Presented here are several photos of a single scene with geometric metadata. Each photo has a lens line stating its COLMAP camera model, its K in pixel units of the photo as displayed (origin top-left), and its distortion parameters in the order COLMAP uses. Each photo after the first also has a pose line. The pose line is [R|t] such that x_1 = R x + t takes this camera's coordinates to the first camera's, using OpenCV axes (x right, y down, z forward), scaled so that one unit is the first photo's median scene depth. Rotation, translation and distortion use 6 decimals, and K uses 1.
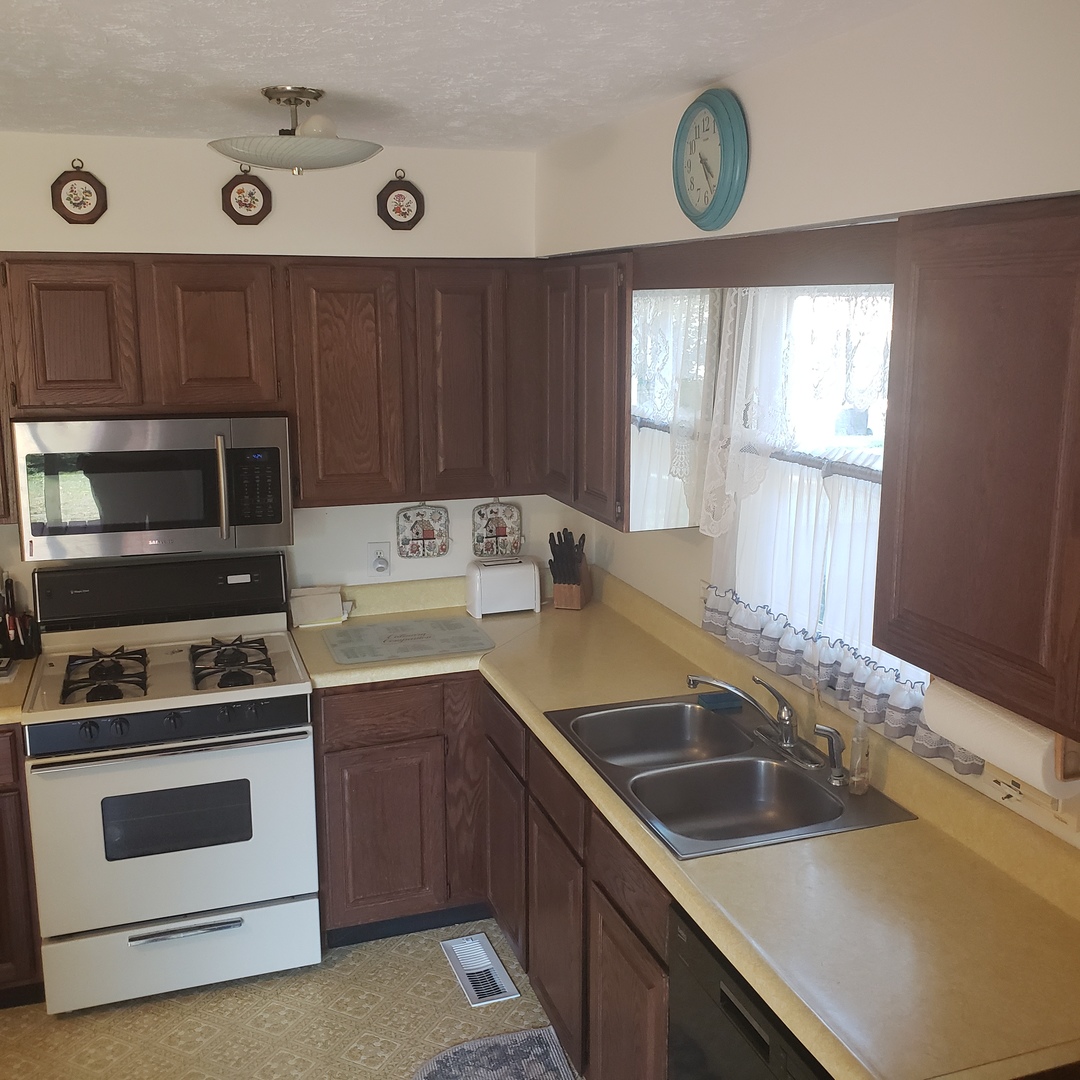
lens RADIAL K [[1109.2, 0, 539.1], [0, 1109.2, 532.1], [0, 0, 1]] dist [0.019436, 0.000000]
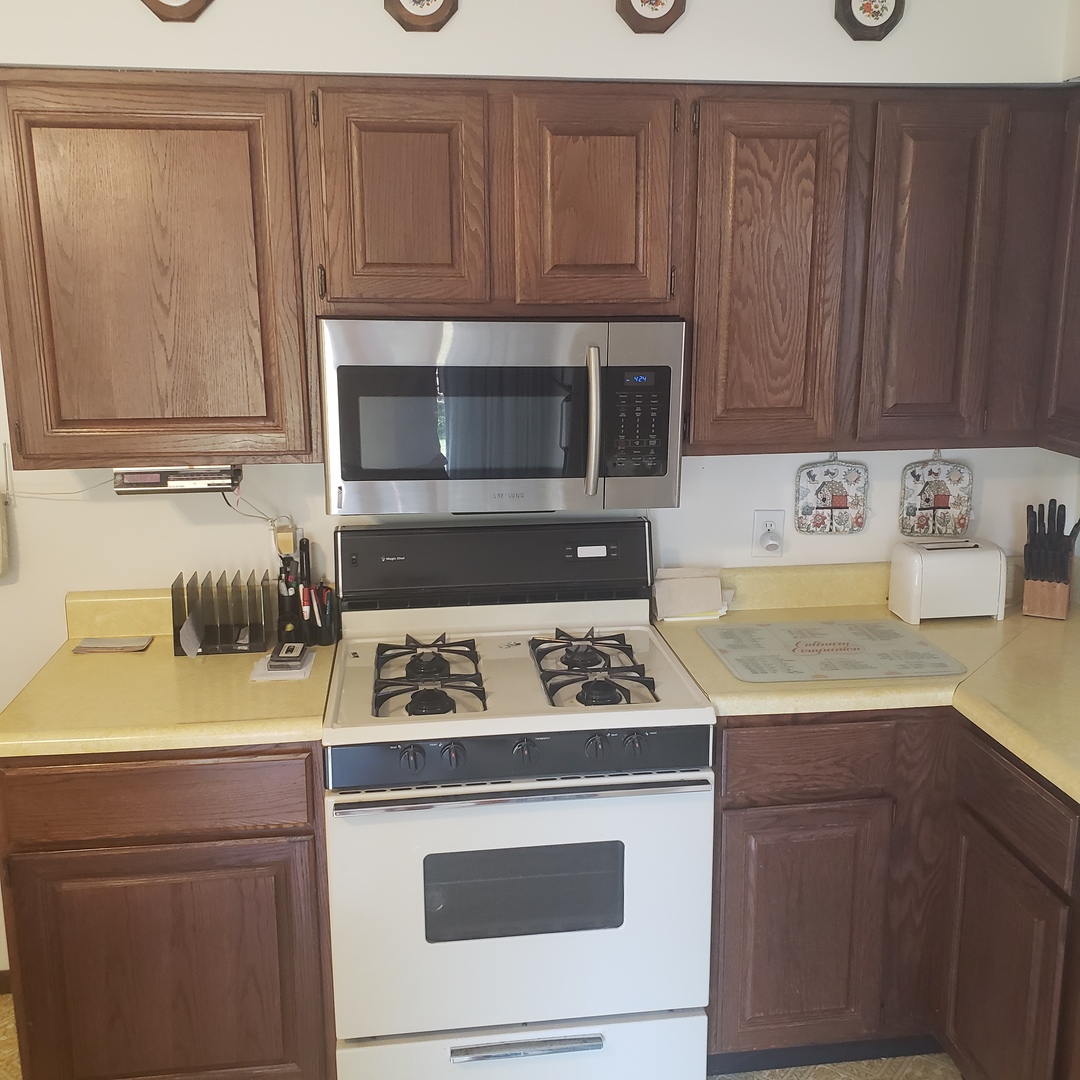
lens RADIAL K [[1109.2, 0, 544.0], [0, 1109.2, 542.4], [0, 0, 1]] dist [0.019436, 0.000000]
pose [[0.977877, 0.043865, -0.204531, -0.165559], [-0.037751, 0.998719, 0.033702, 0.013706], [0.205747, -0.025235, 0.978280, 0.301023]]
